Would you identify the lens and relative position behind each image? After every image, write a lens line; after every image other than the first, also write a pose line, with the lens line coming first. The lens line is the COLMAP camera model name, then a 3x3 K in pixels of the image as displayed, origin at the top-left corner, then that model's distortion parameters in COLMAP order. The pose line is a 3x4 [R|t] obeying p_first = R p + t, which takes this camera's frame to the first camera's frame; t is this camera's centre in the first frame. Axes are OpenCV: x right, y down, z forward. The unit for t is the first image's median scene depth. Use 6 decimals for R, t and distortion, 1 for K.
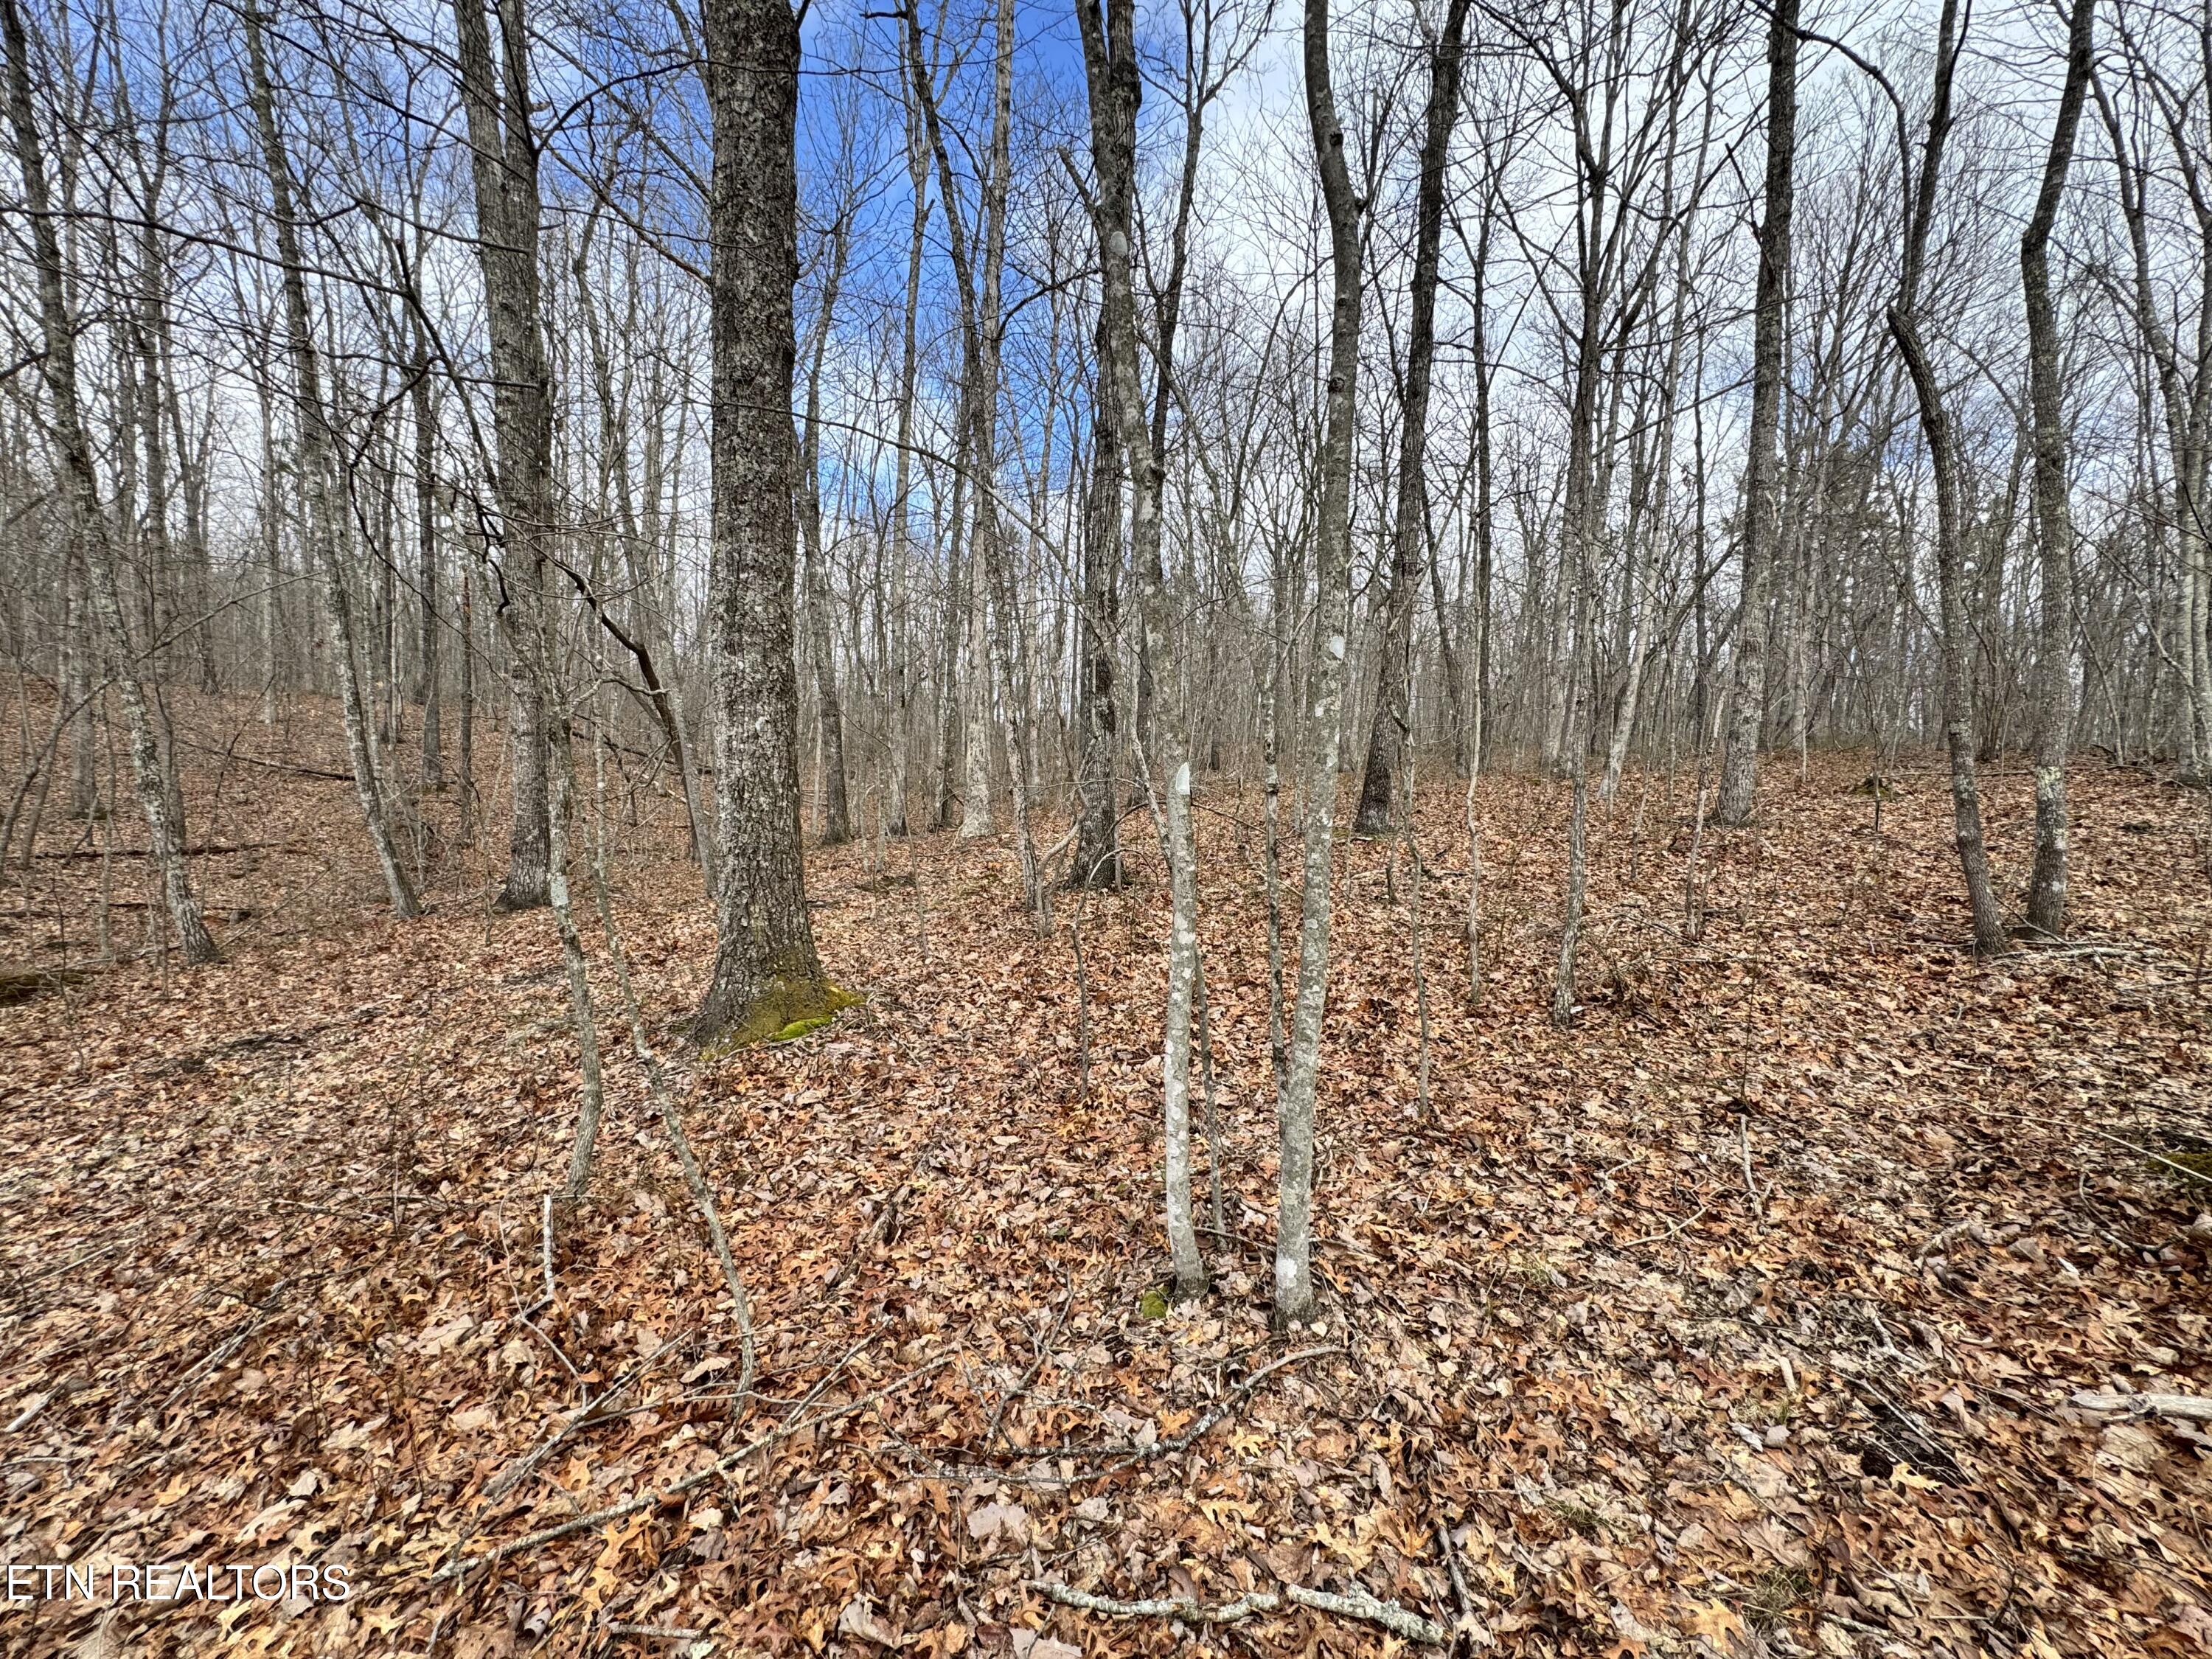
lens RADIAL K [[879.7, 0, 1104.0], [0, 879.7, 822.8], [0, 0, 1]] dist [-0.001418, 0.000474]
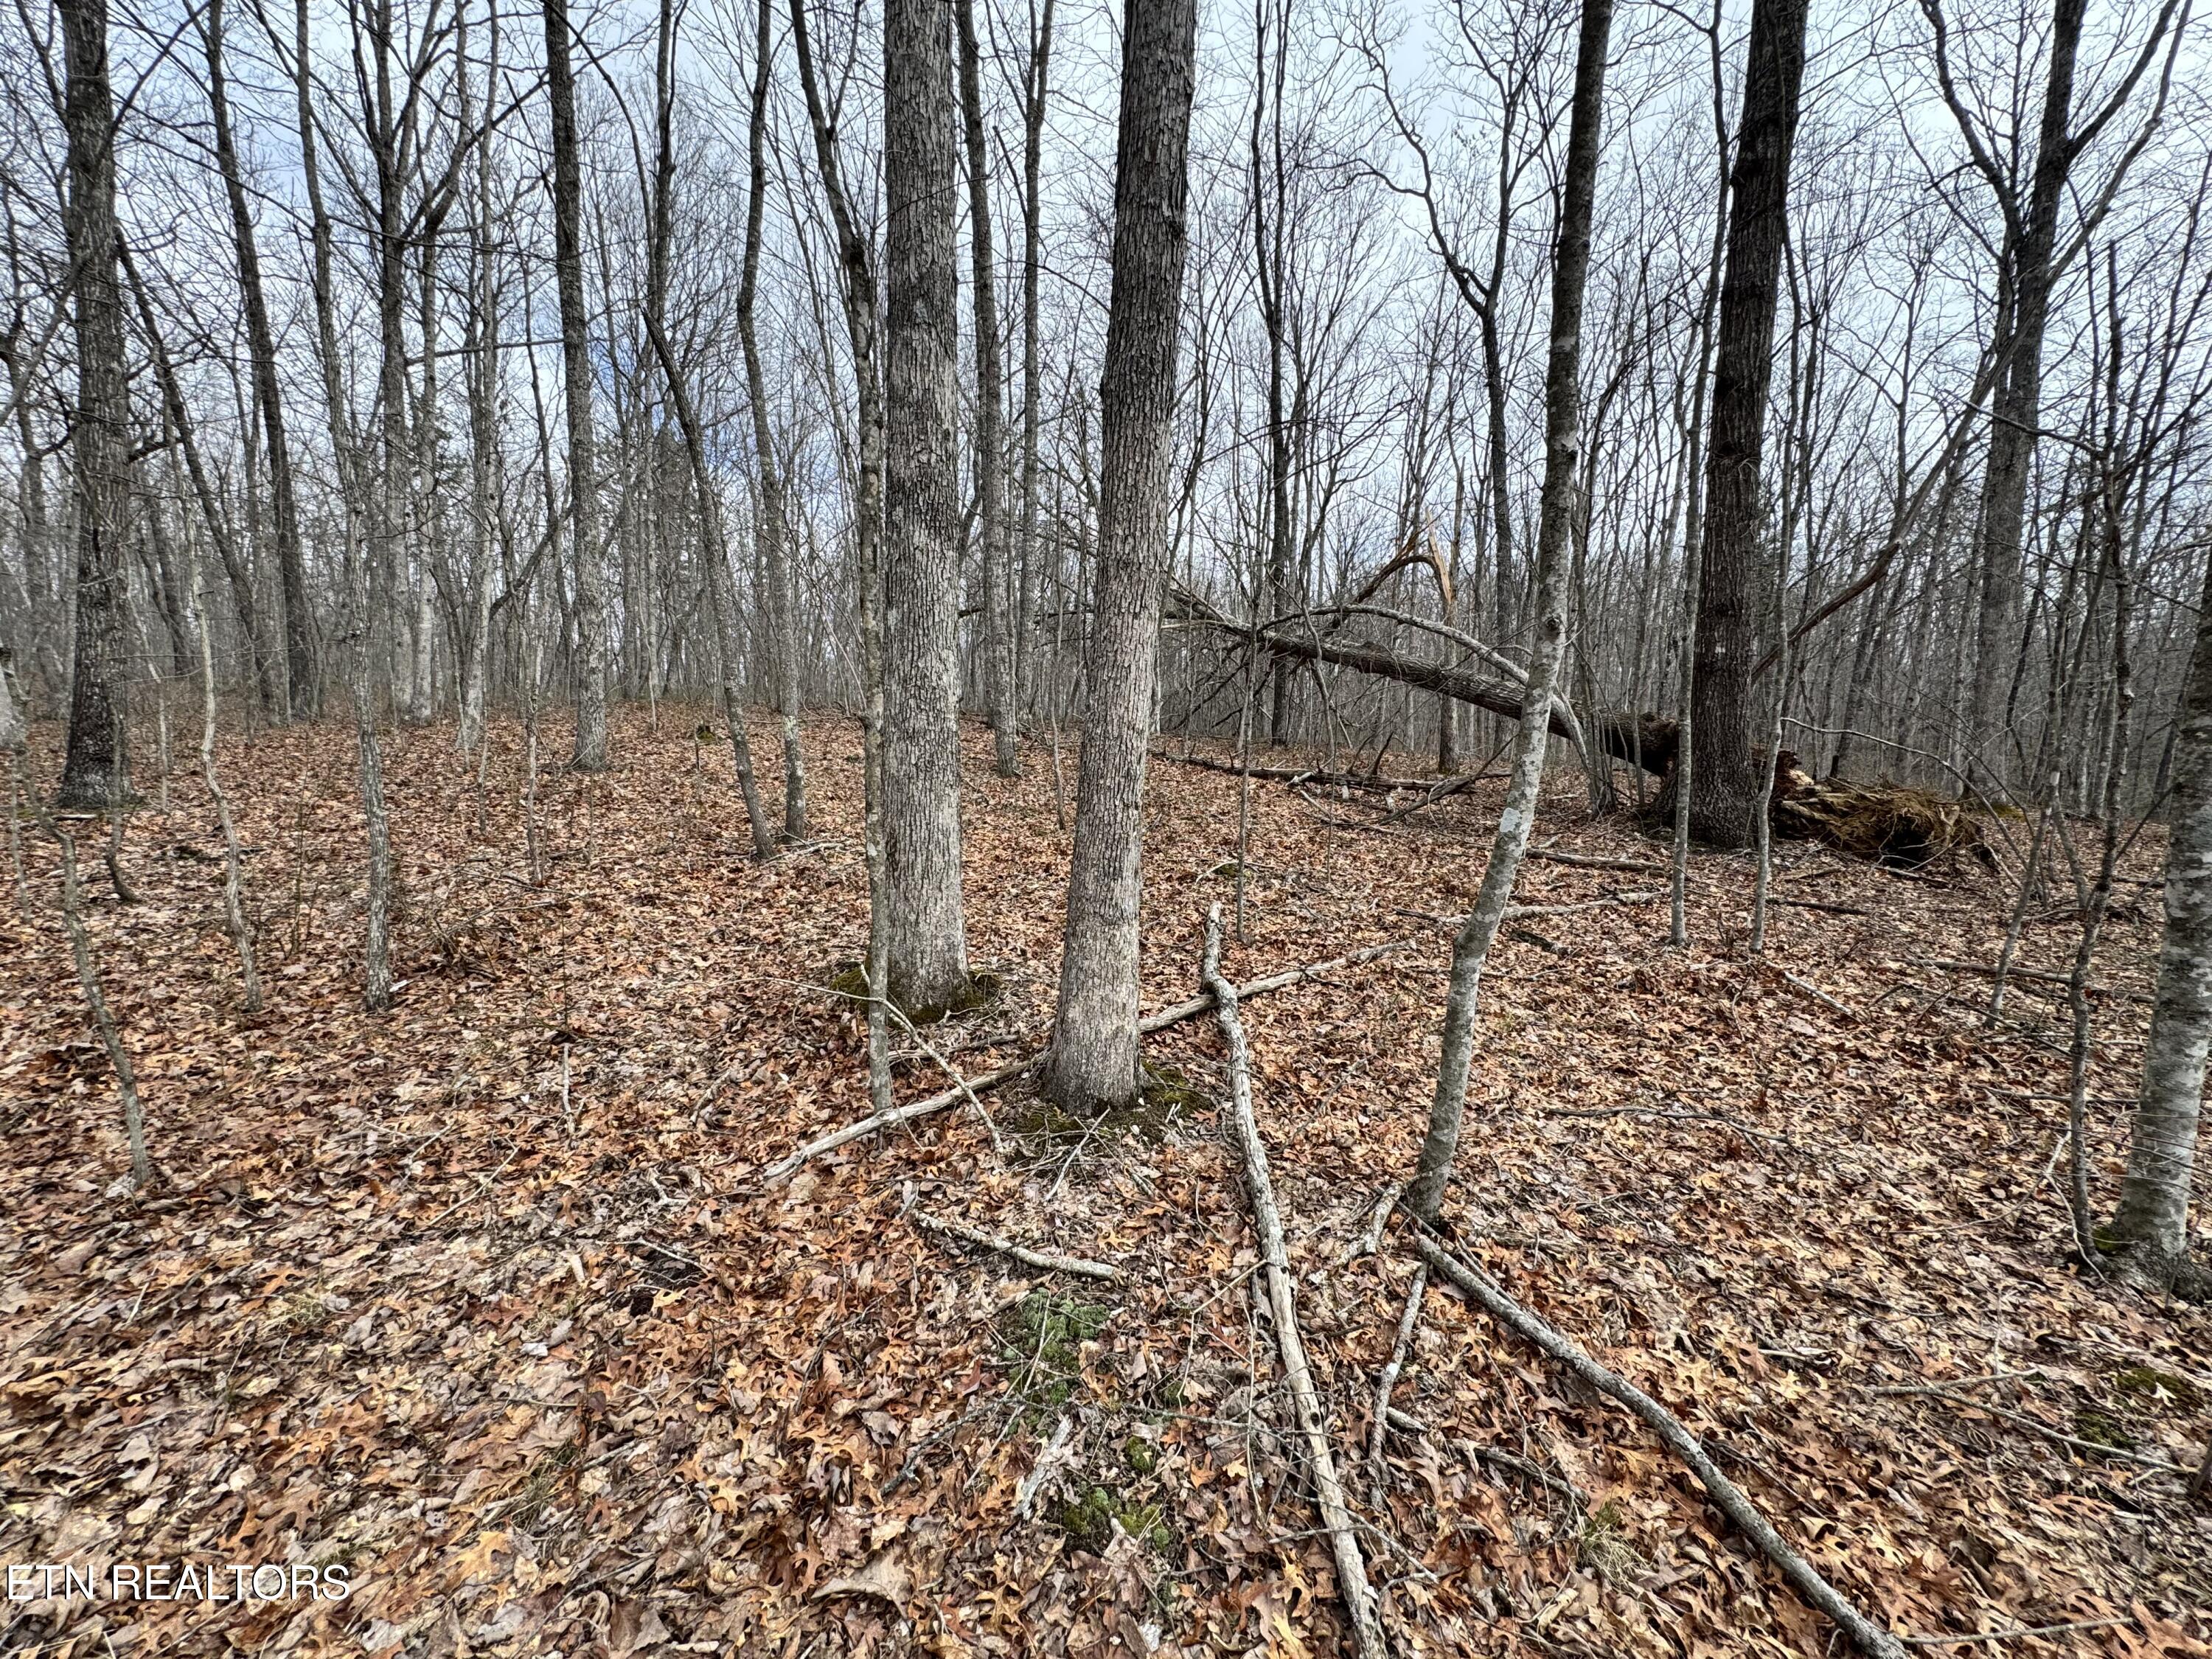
lens RADIAL K [[879.7, 0, 1104.0], [0, 879.7, 822.8], [0, 0, 1]] dist [-0.001418, 0.000474]
pose [[0.433207, -0.102387, 0.895460, 0.094885], [0.050367, 0.994724, 0.089370, 0.006400], [-0.899886, 0.006386, 0.436078, -0.049837]]
